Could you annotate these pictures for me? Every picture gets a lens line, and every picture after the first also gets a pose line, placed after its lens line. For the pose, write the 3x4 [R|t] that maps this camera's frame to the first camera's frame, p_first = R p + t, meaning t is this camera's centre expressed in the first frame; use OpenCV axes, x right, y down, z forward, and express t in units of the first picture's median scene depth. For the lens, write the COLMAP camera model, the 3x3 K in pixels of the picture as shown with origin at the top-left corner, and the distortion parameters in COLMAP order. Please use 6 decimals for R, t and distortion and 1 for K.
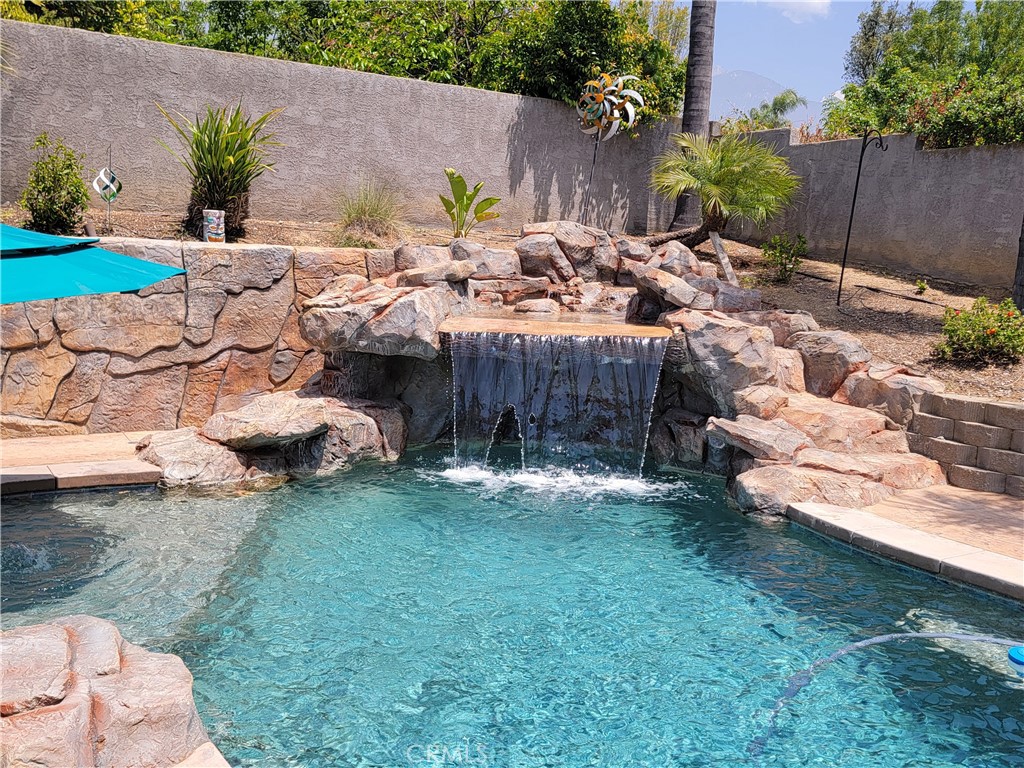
lens RADIAL K [[944.9, 0, 512.0], [0, 944.9, 384.0], [0, 0, 1]] dist [0.043487, 0.000461]
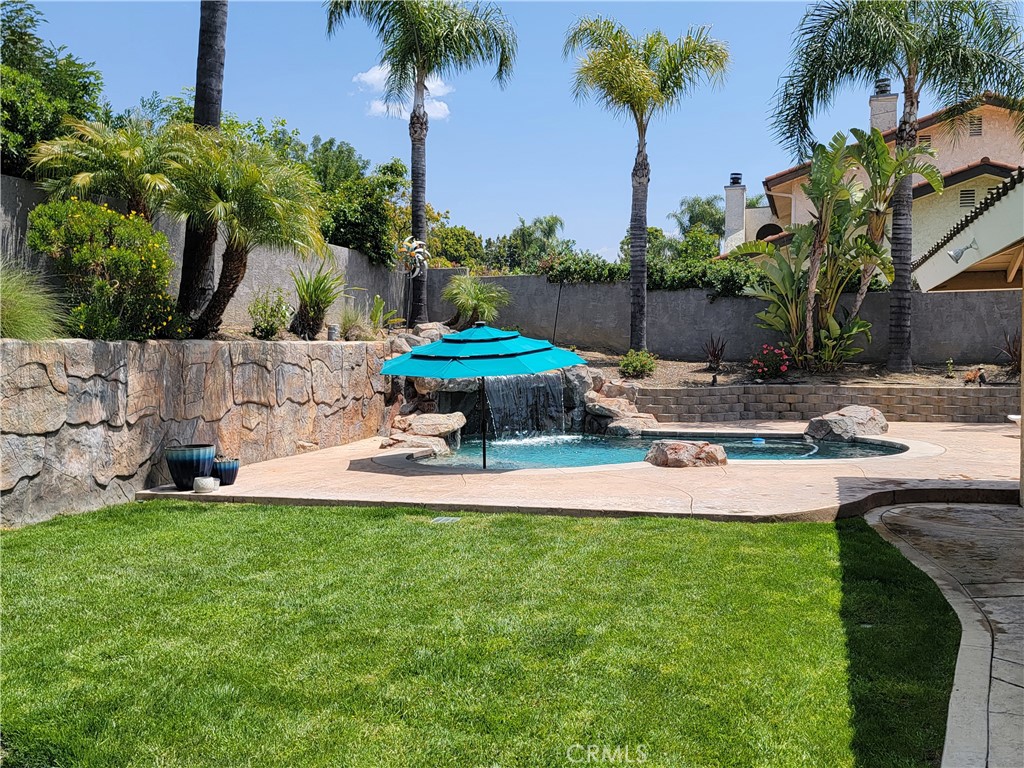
lens RADIAL K [[741.8, 0, 512.0], [0, 741.8, 384.0], [0, 0, 1]] dist [0.115533, 0.001519]
pose [[0.804598, -0.082156, 0.588110, -0.953671], [0.127324, 0.991218, -0.035725, 0.025802], [-0.580010, 0.103625, 0.807992, -0.351835]]
